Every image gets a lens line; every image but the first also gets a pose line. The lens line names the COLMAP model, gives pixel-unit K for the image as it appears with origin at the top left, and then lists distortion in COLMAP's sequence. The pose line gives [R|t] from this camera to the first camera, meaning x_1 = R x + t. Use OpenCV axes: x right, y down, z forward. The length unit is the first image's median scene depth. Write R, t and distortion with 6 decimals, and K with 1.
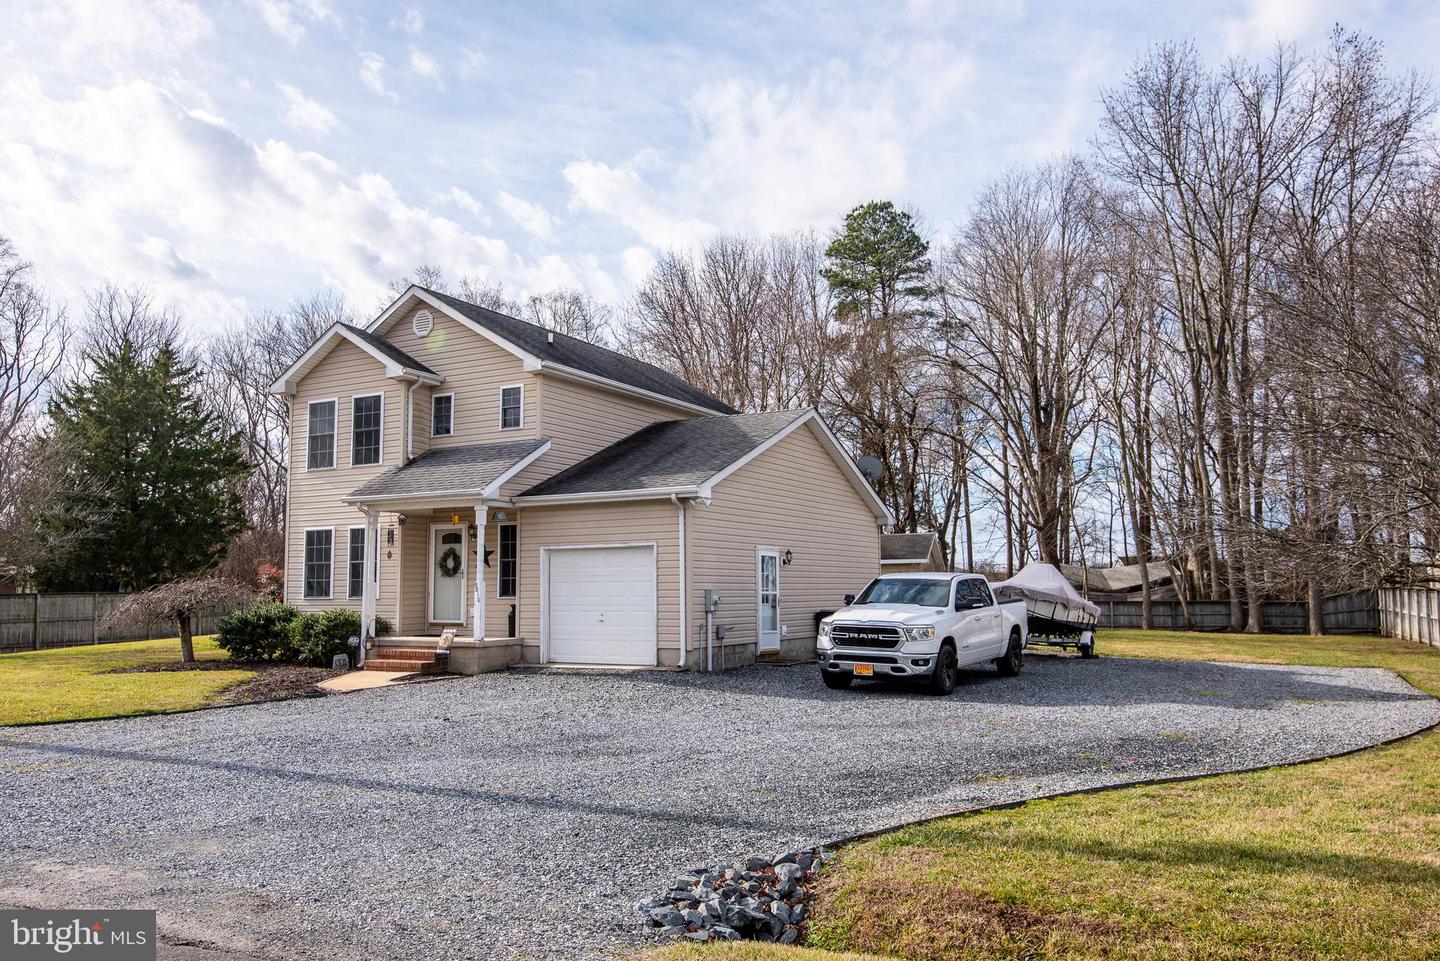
lens RADIAL K [[1092.2, 0, 723.8], [0, 1092.2, 484.3], [0, 0, 1]] dist [-0.001977, -0.000273]
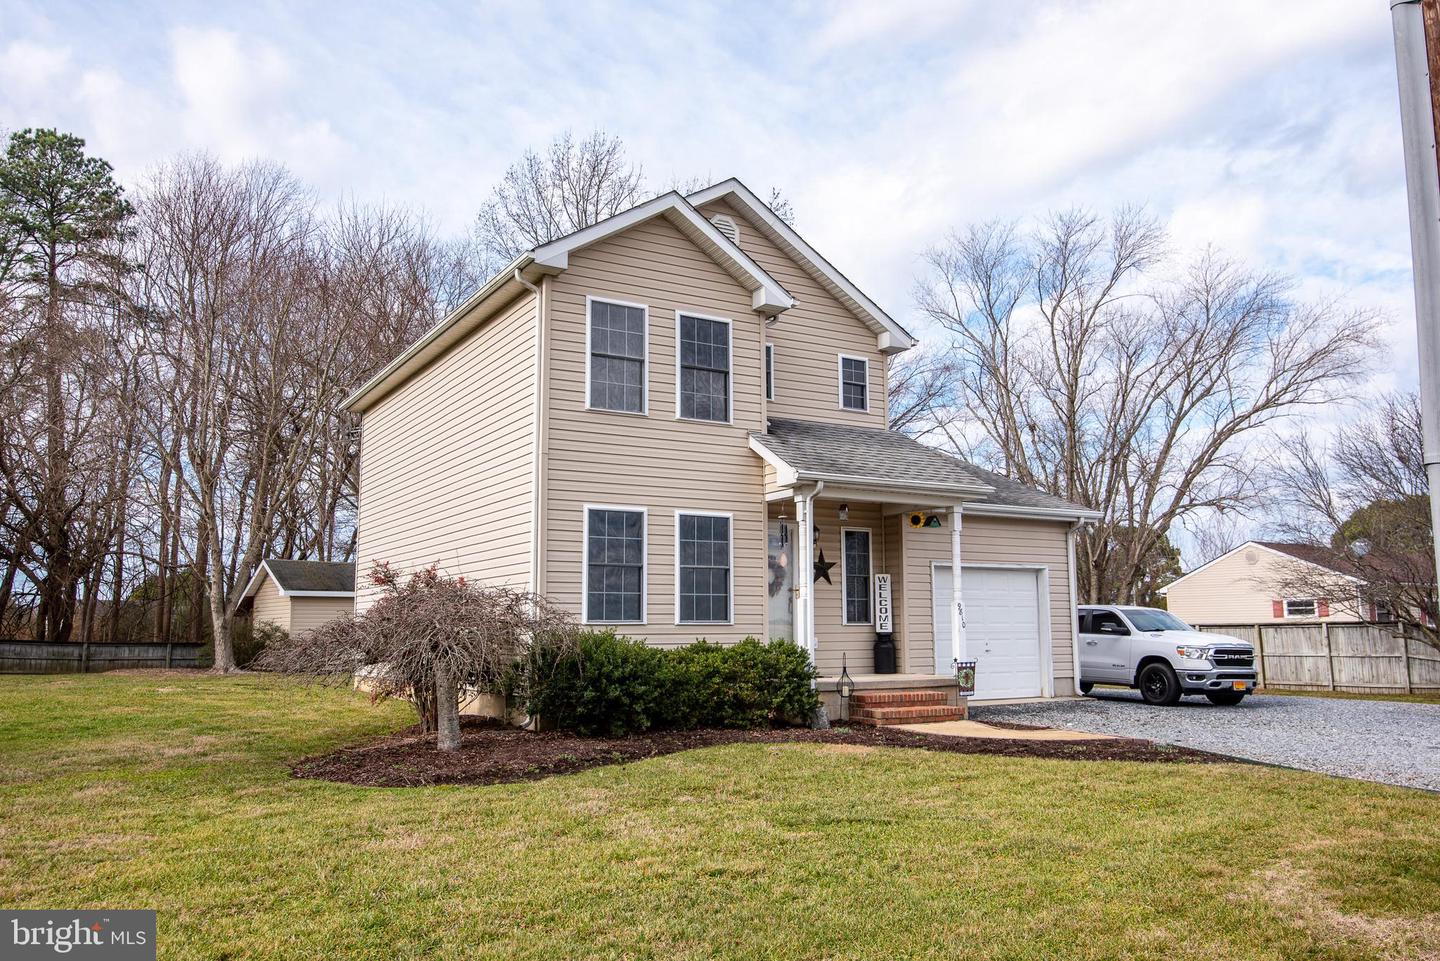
lens RADIAL K [[1092.2, 0, 720.4], [0, 1092.2, 479.3], [0, 0, 1]] dist [-0.001977, -0.000273]
pose [[0.508622, 0.124731, 0.851907, -0.896791], [-0.082891, 0.991948, -0.095746, 0.081414], [-0.856991, -0.021917, 0.514866, 0.662477]]
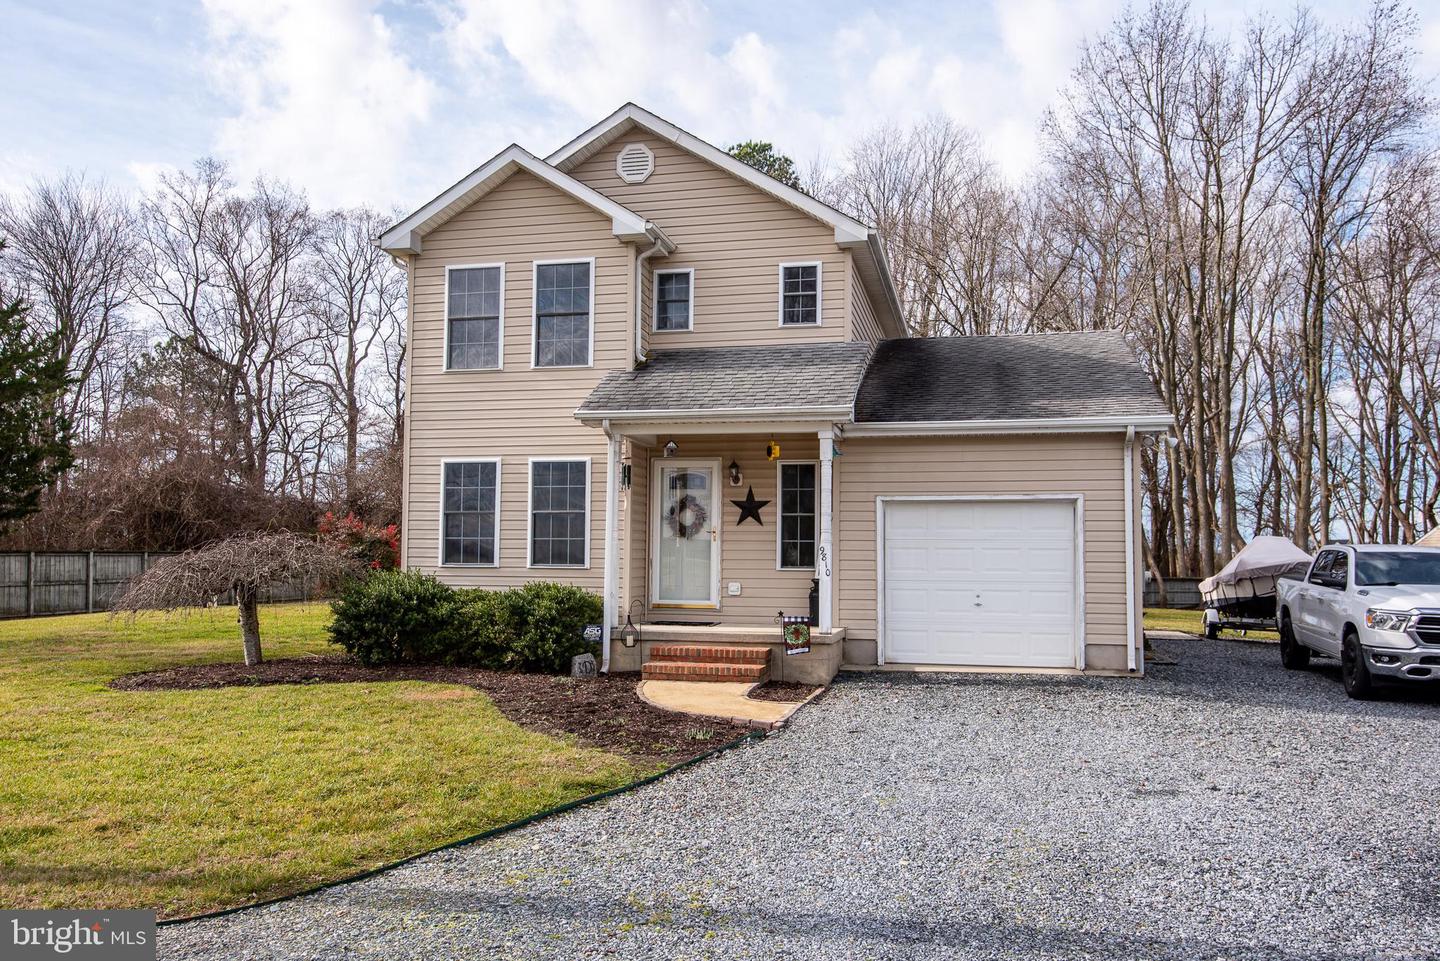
lens RADIAL K [[1092.2, 0, 726.8], [0, 1092.2, 503.6], [0, 0, 1]] dist [-0.001977, -0.000273]
pose [[0.961414, 0.029397, 0.273532, -0.417547], [-0.041929, 0.998316, 0.040079, 0.035348], [-0.271893, -0.050001, 0.961028, 0.336944]]
